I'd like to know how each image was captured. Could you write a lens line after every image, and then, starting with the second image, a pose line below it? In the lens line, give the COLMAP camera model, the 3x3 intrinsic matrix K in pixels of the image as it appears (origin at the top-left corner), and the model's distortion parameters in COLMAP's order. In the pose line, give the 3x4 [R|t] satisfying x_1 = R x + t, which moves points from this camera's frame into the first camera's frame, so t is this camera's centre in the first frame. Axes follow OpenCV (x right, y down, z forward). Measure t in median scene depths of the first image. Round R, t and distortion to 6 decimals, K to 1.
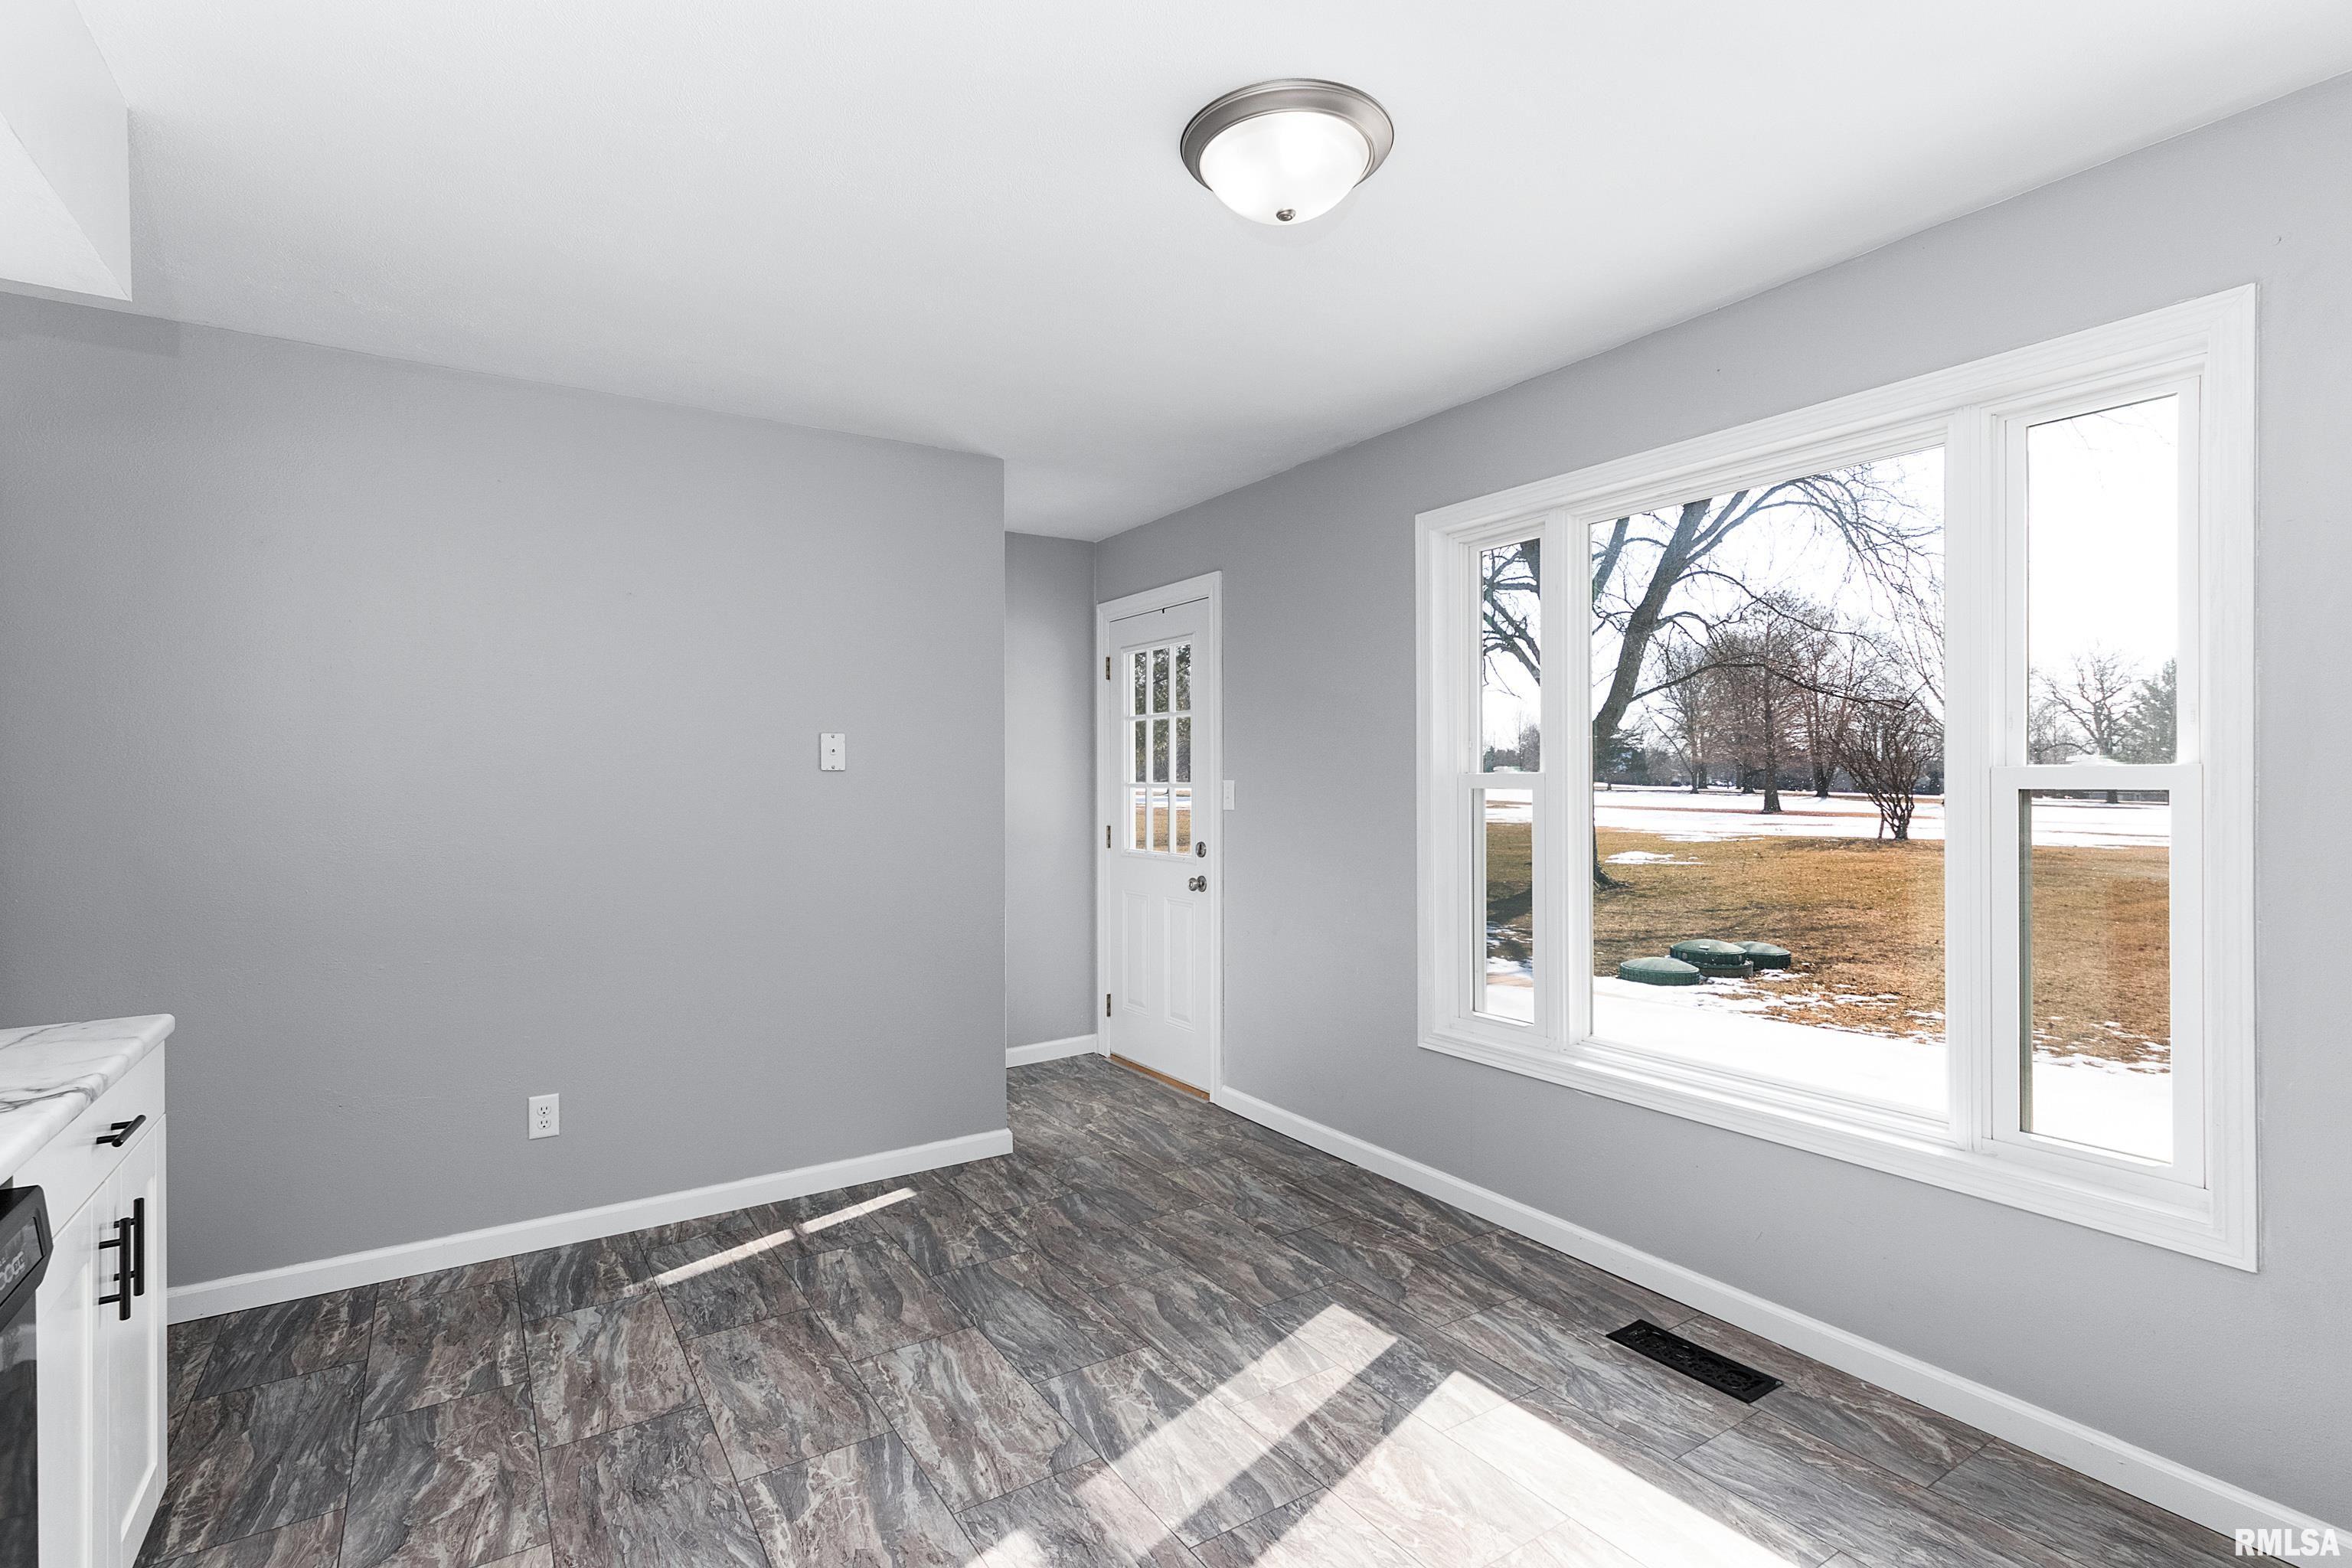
lens RADIAL K [[1112.8, 0, 1153.2], [0, 1112.8, 783.6], [0, 0, 1]] dist [0.001071, 0.000840]
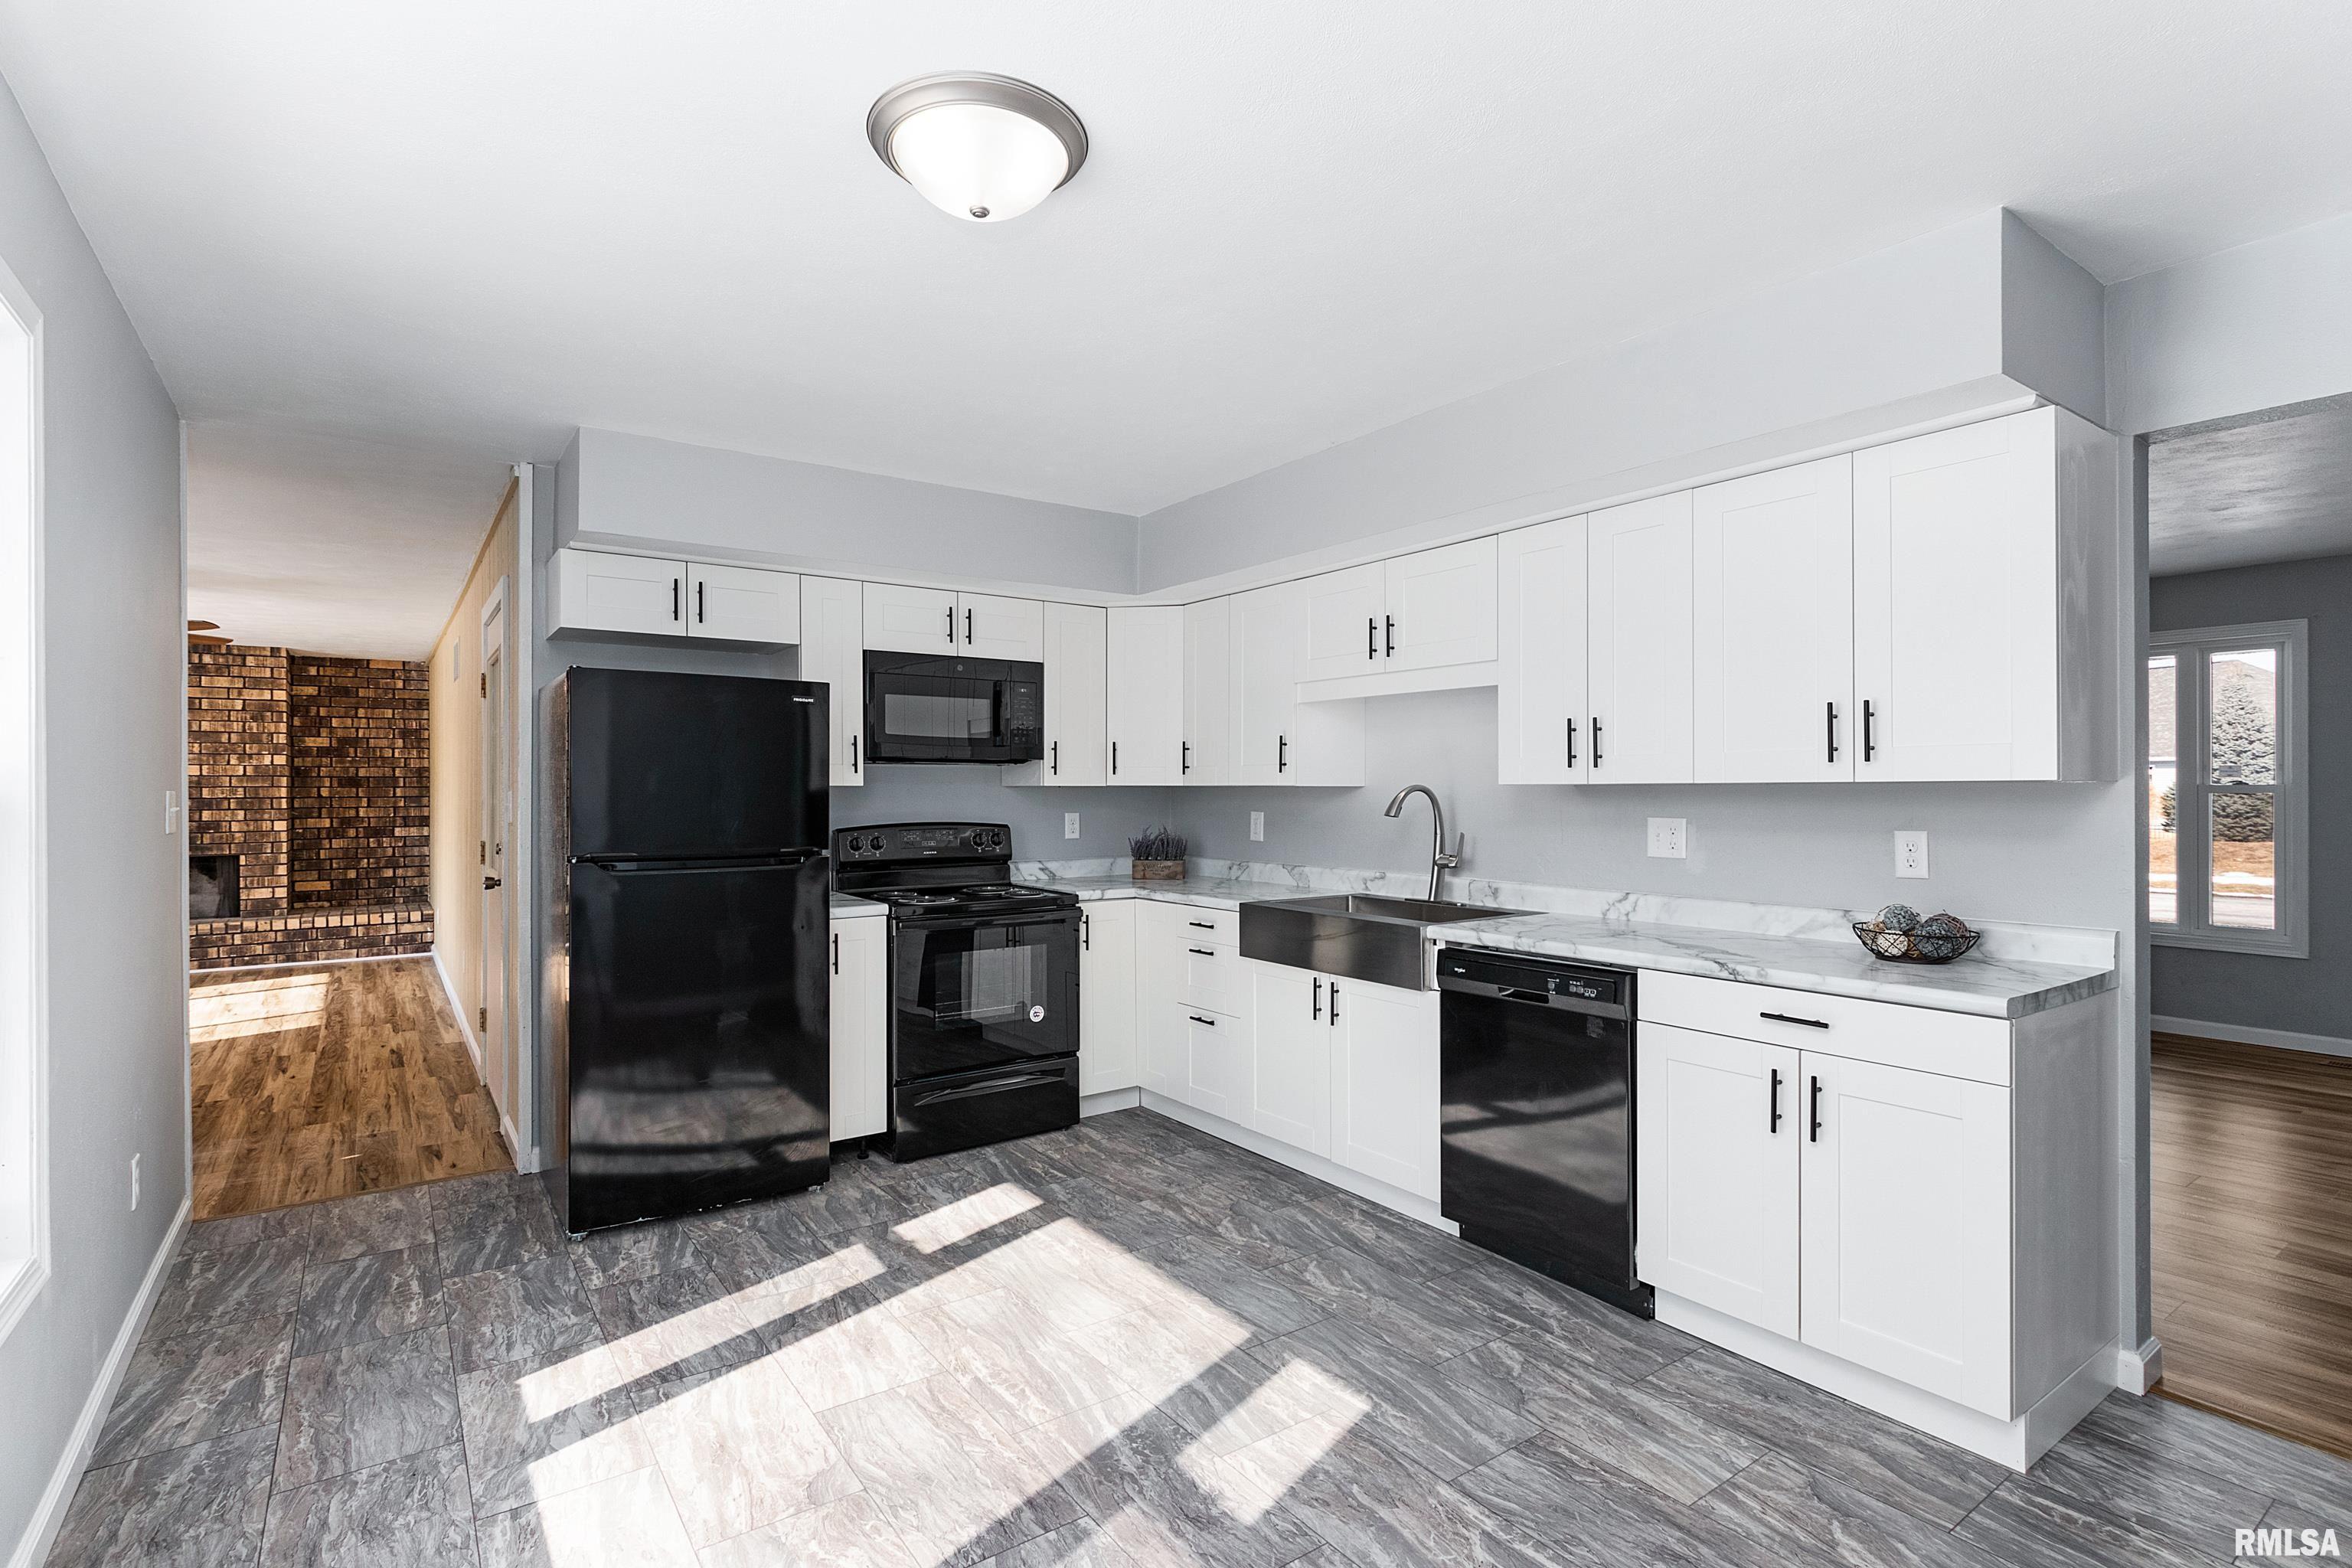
lens RADIAL K [[1121.3, 0, 1163.4], [0, 1121.3, 786.1], [0, 0, 1]] dist [0.014423, -0.010855]
pose [[-0.998882, 0.006662, -0.046794, 0.003934], [0.006659, 0.999978, 0.000217, -0.006513], [0.046794, -0.000095, -0.998905, 1.405292]]
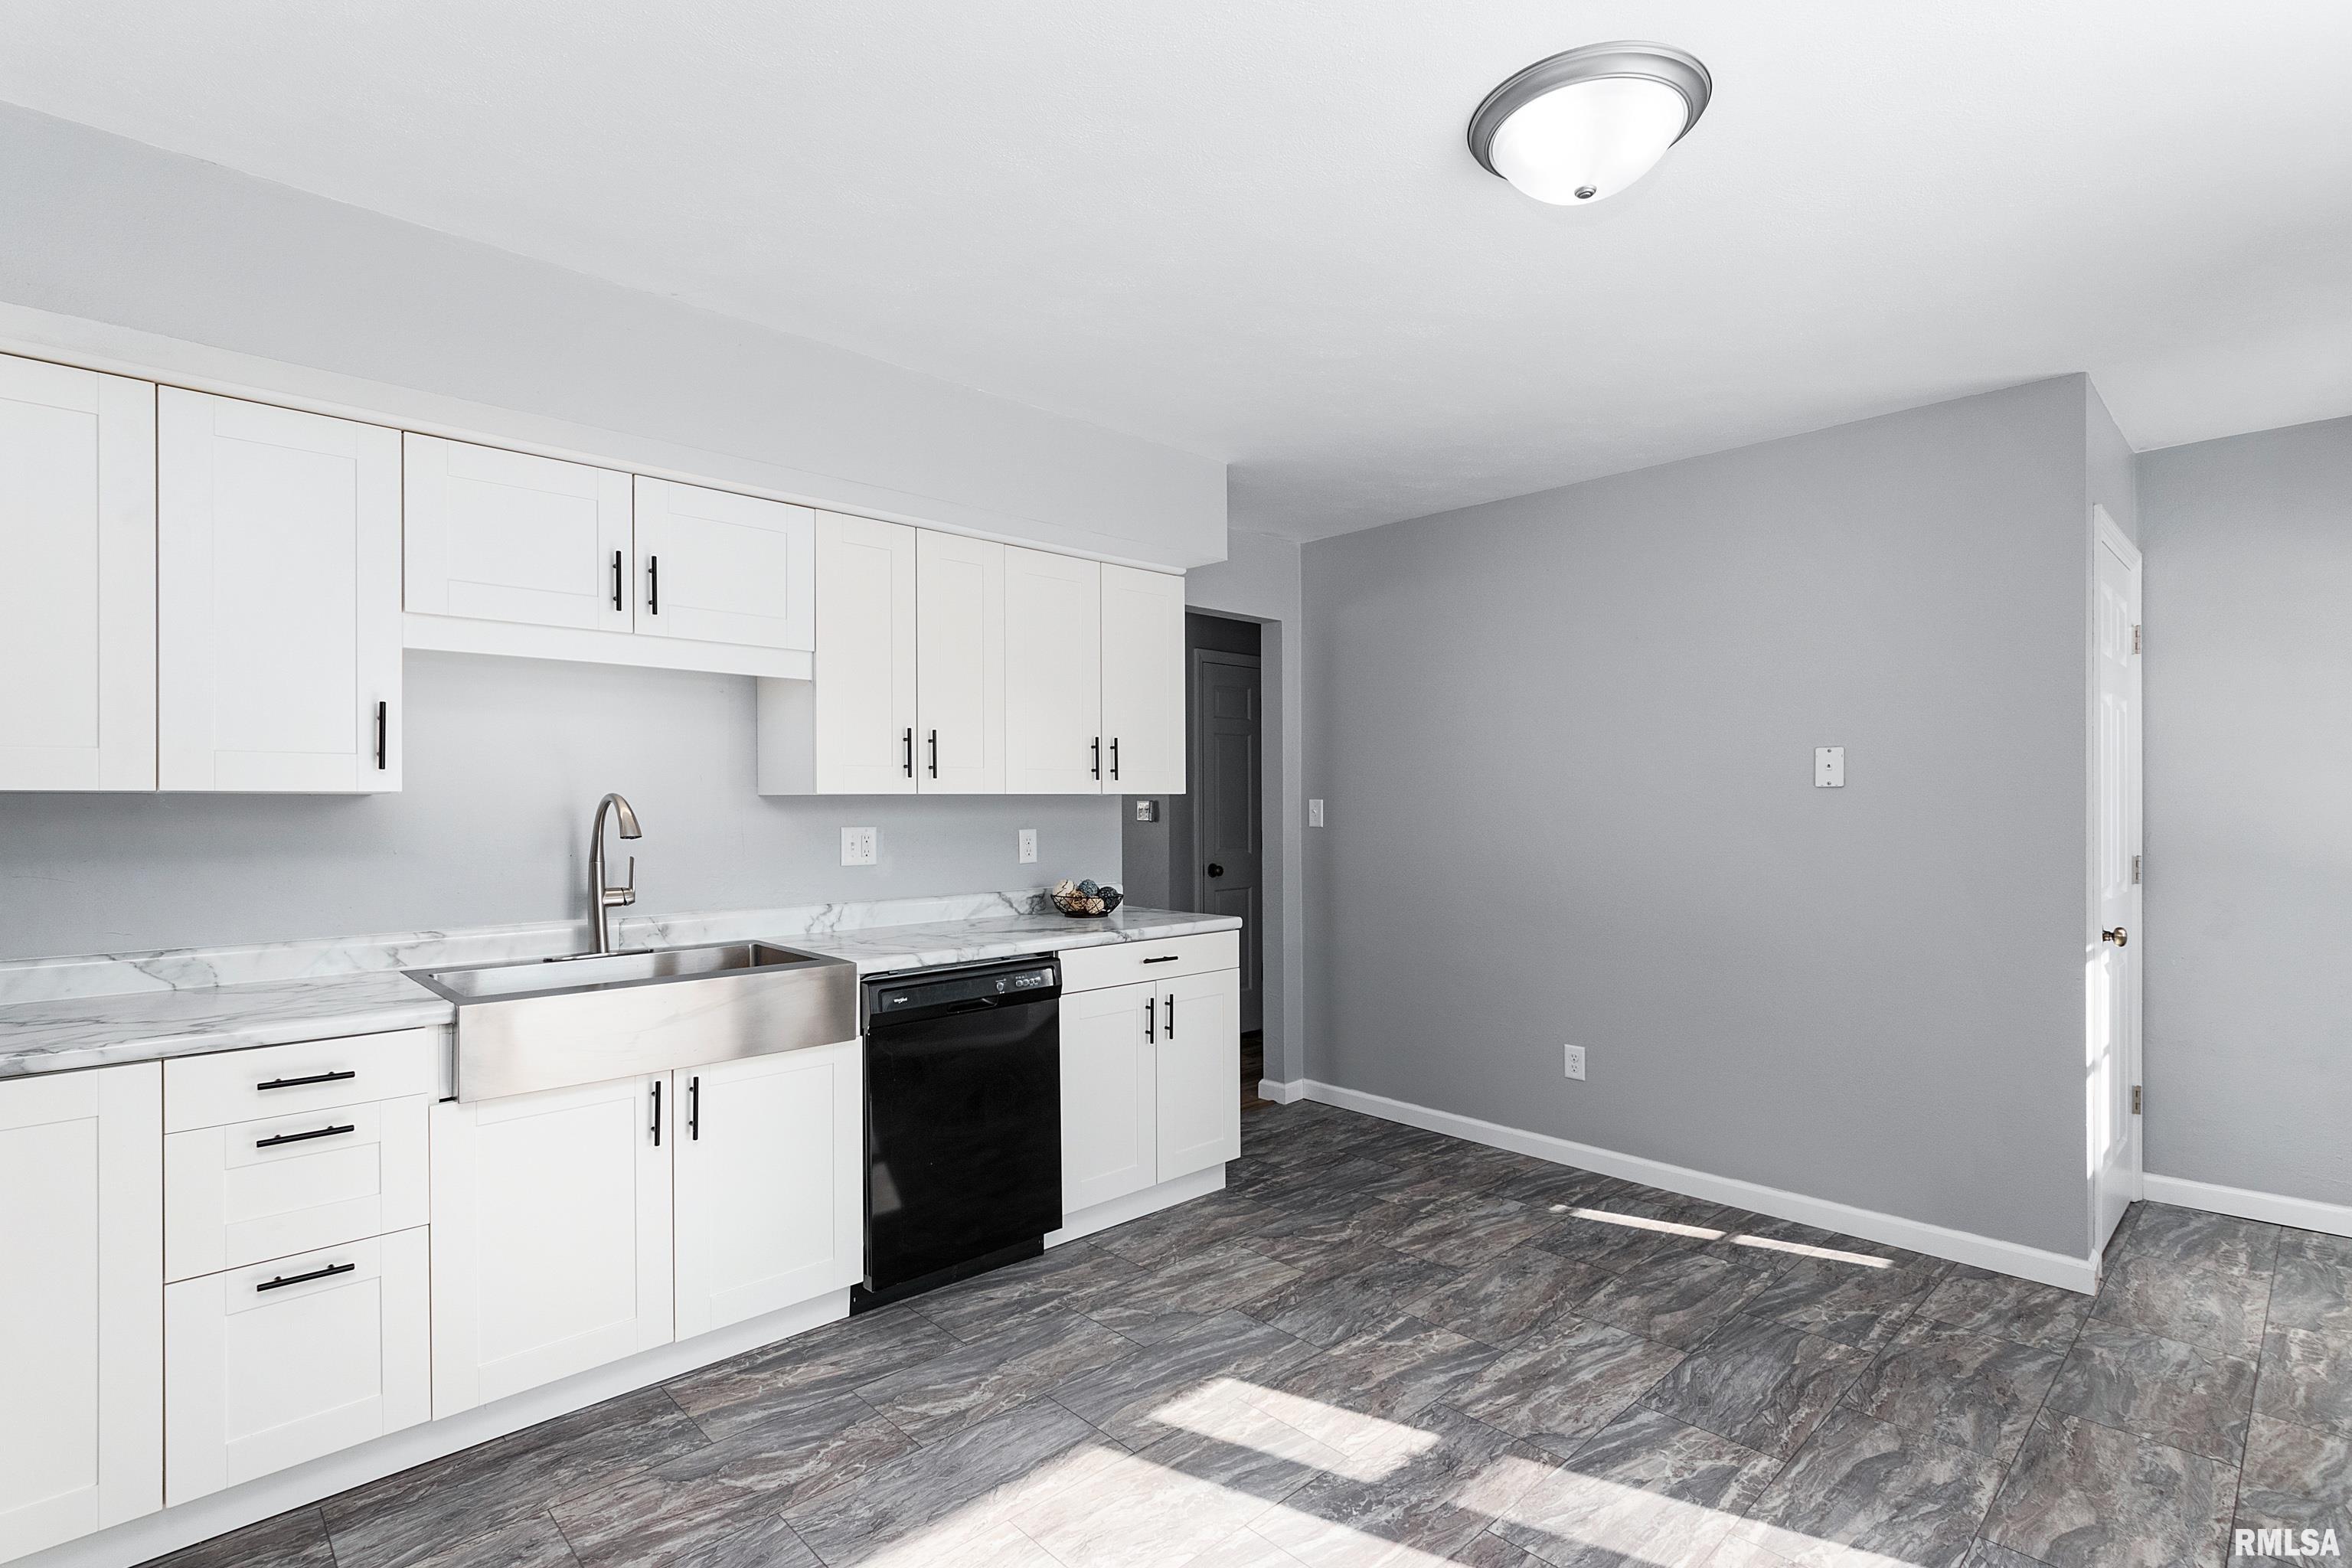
lens RADIAL K [[1118.2, 0, 1160.1], [0, 1118.2, 806.8], [0, 0, 1]] dist [-0.000196, 0.001209]
pose [[0.185457, 0.013167, -0.982564, 0.681690], [-0.002126, 0.999913, 0.012998, -0.007664], [0.982650, -0.000322, 0.185469, 0.337991]]
